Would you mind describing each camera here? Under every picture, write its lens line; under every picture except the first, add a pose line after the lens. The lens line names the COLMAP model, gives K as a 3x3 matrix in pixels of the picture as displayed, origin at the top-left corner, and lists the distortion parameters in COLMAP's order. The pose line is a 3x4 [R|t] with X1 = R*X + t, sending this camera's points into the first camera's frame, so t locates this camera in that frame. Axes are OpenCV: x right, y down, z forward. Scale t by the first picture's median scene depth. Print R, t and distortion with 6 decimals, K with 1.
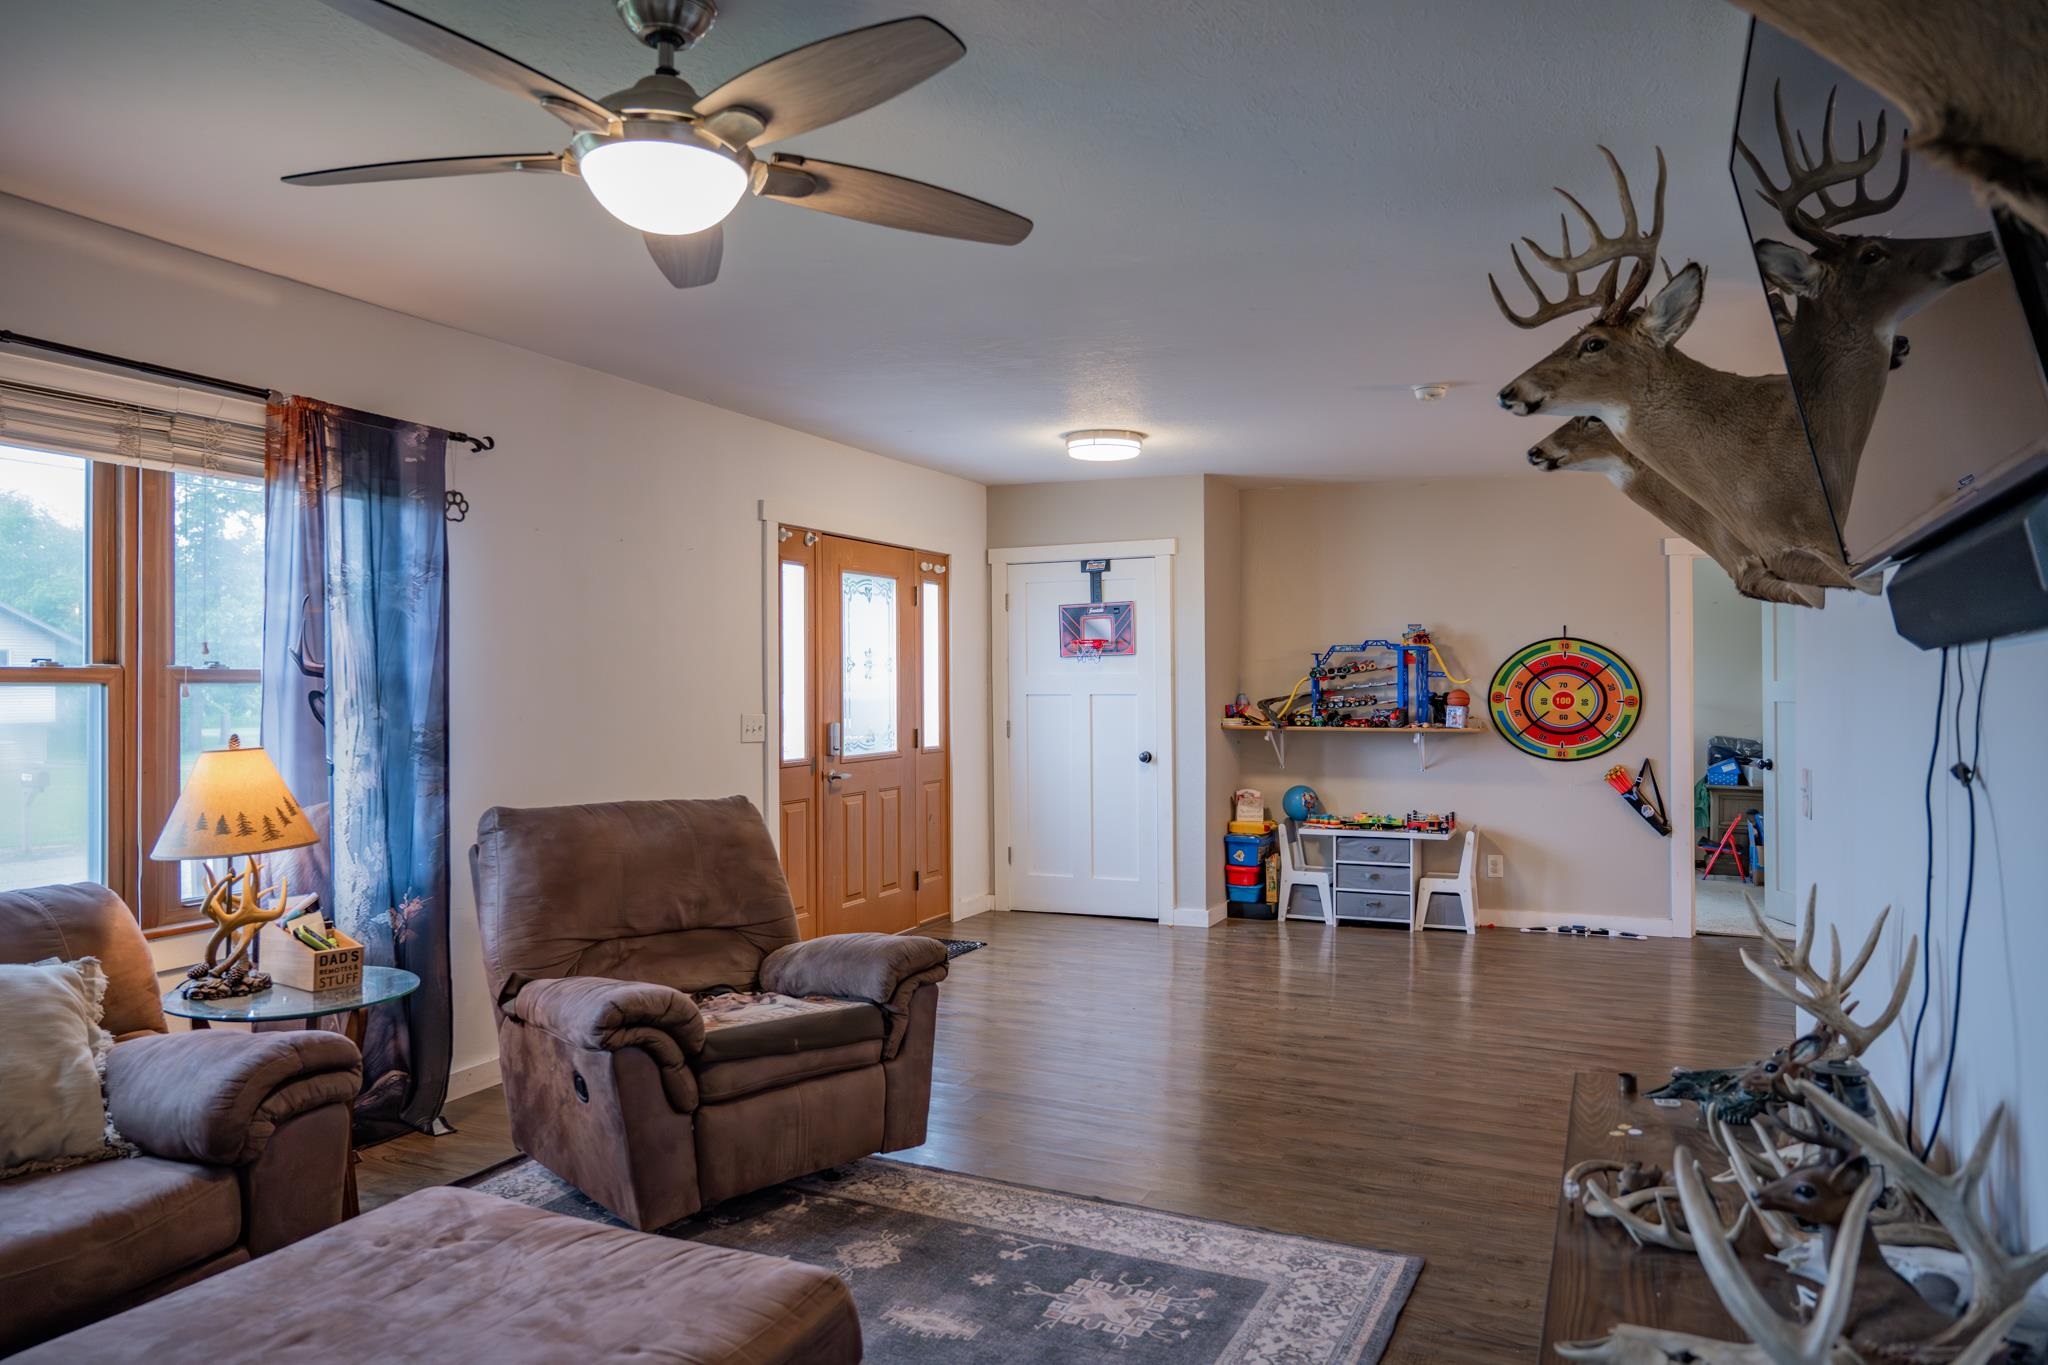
lens RADIAL K [[1369.6, 0, 1013.1], [0, 1369.6, 682.2], [0, 0, 1]] dist [-0.008709, 0.005264]
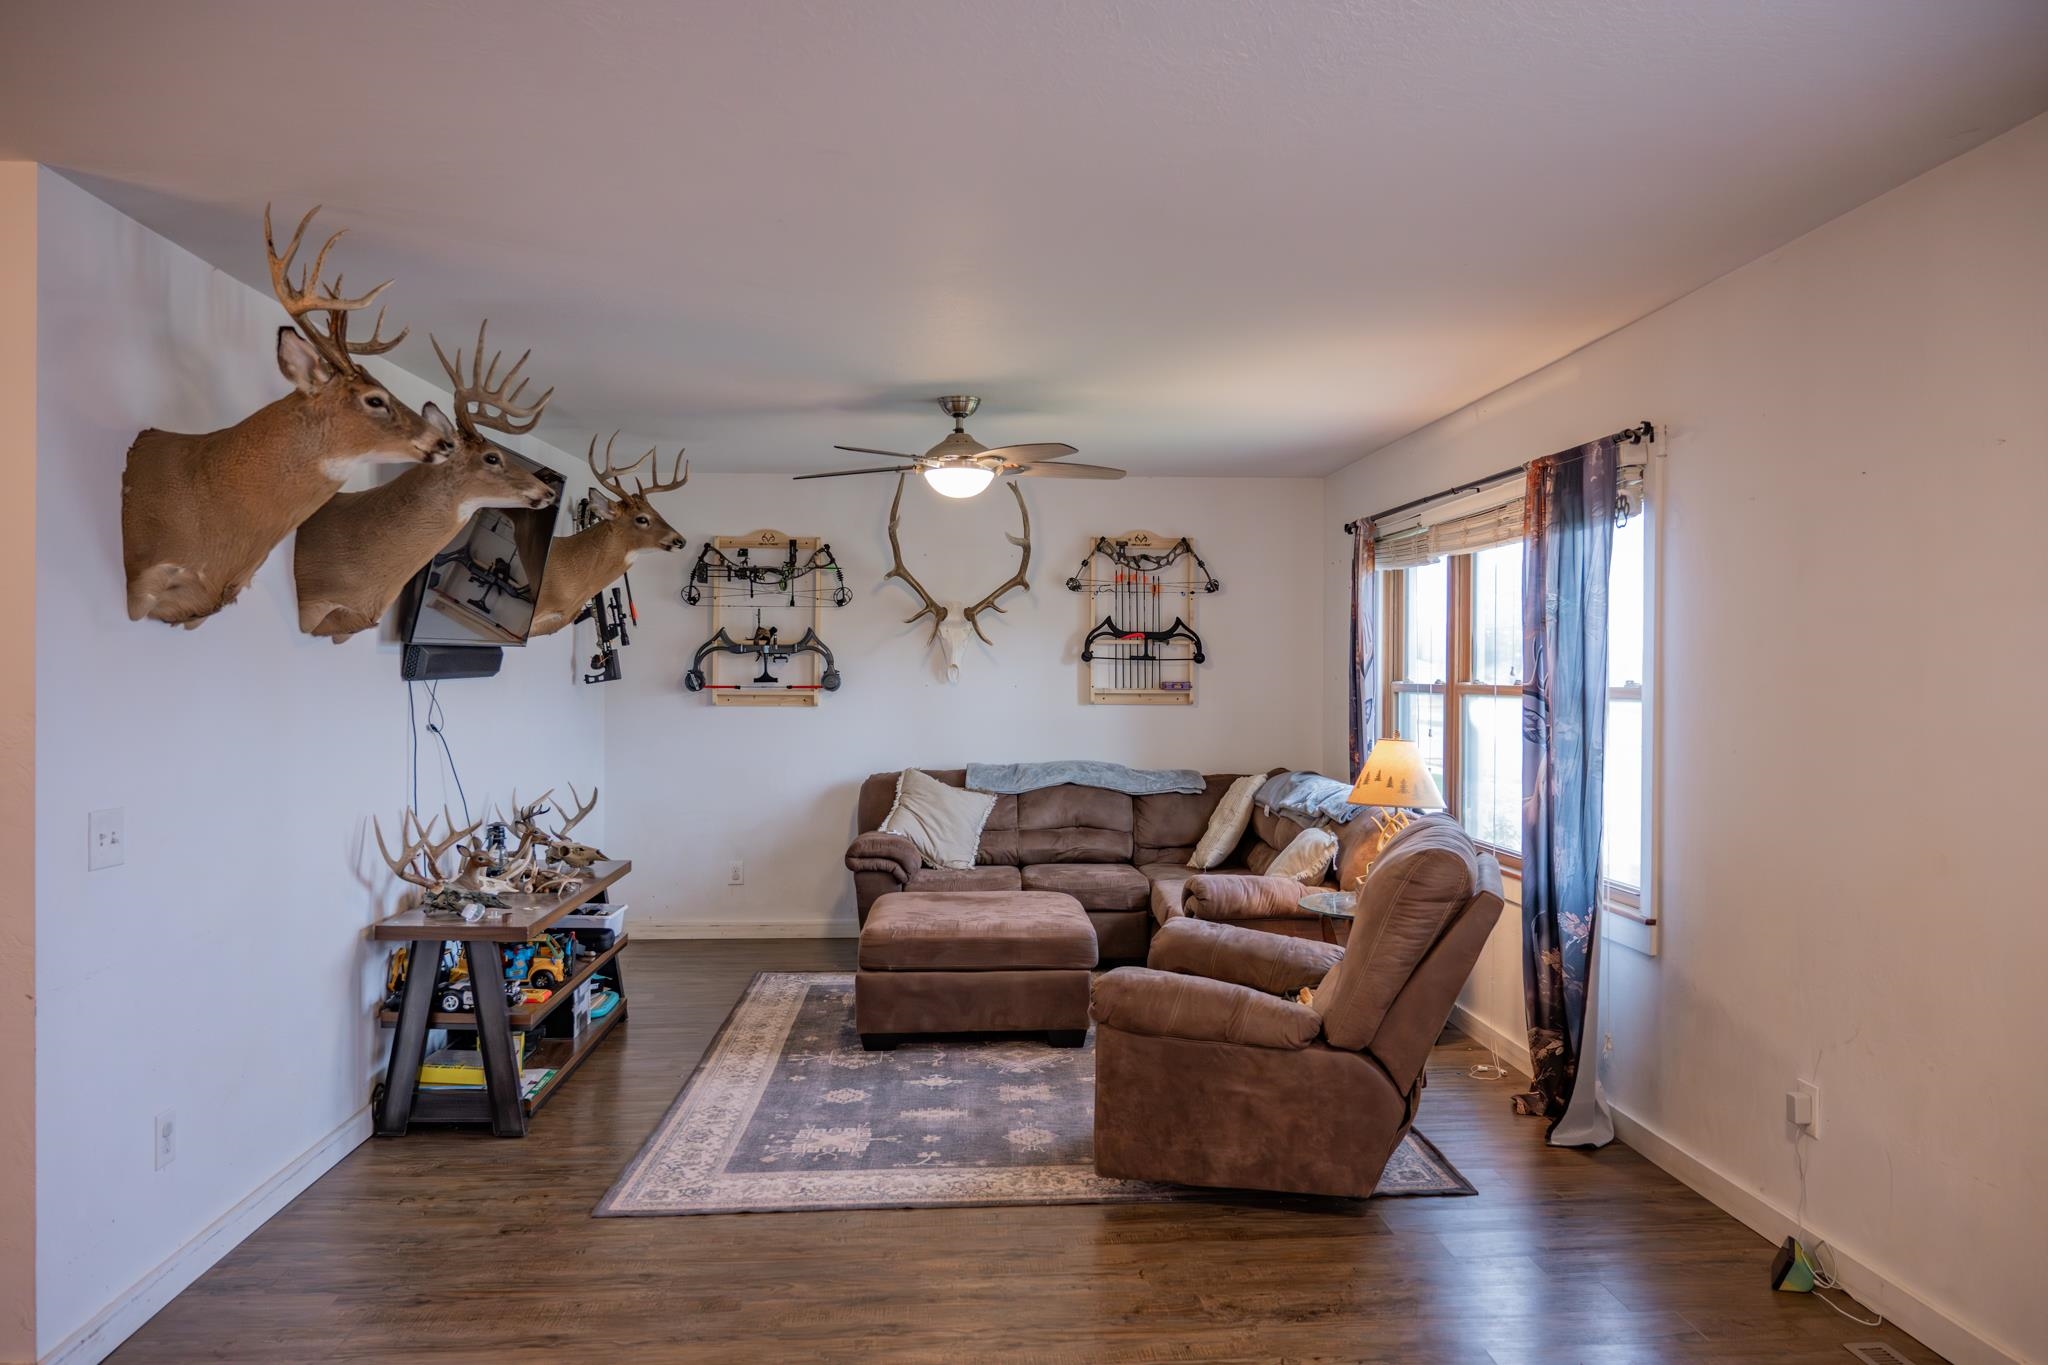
lens RADIAL K [[1408.4, 0, 1018.1], [0, 1408.4, 685.9], [0, 0, 1]] dist [-0.005146, 0.000419]
pose [[-0.886361, 0.001112, -0.462994, 0.494026], [-0.002496, 0.999971, 0.007181, -0.019626], [0.462989, 0.007521, -0.886332, 2.052443]]
